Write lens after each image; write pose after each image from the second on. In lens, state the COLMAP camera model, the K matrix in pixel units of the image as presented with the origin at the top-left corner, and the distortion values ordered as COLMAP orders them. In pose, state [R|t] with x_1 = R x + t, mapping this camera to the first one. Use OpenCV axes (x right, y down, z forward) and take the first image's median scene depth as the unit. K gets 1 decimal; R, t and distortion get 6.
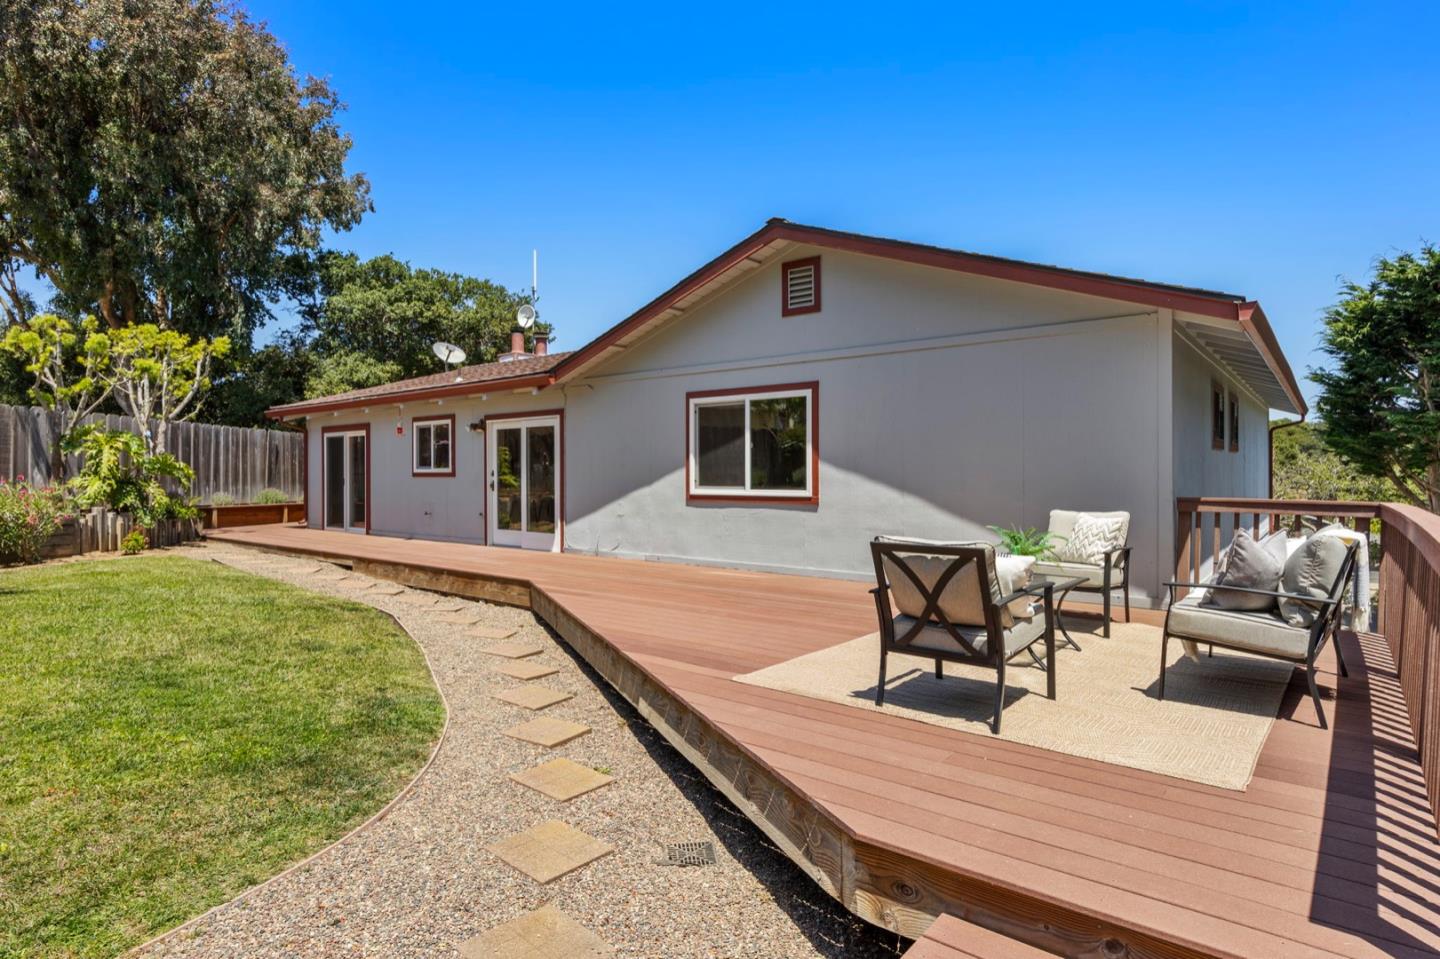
lens RADIAL K [[769.1, 0, 724.5], [0, 769.1, 478.6], [0, 0, 1]] dist [0.003105, 0.000064]
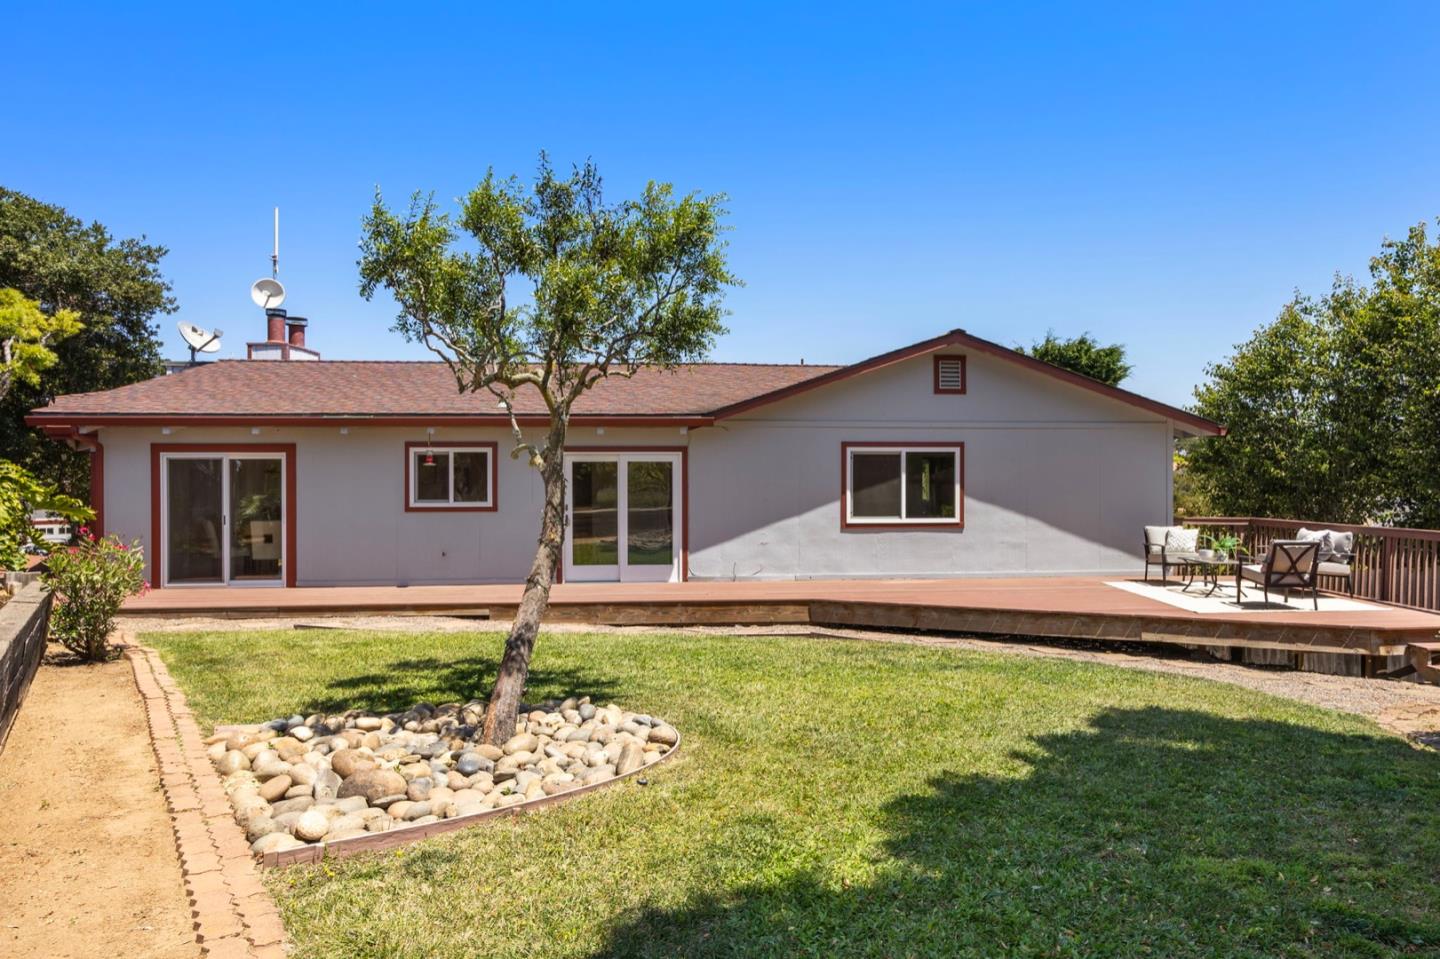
lens RADIAL K [[994.8, 0, 720.0], [0, 994.8, 483.4], [0, 0, 1]] dist [-0.006148, 0.004322]
pose [[0.724888, -0.006607, 0.688835, -1.313163], [0.005619, 0.999977, 0.003678, -0.051786], [-0.688844, 0.001204, 0.724909, -0.032663]]
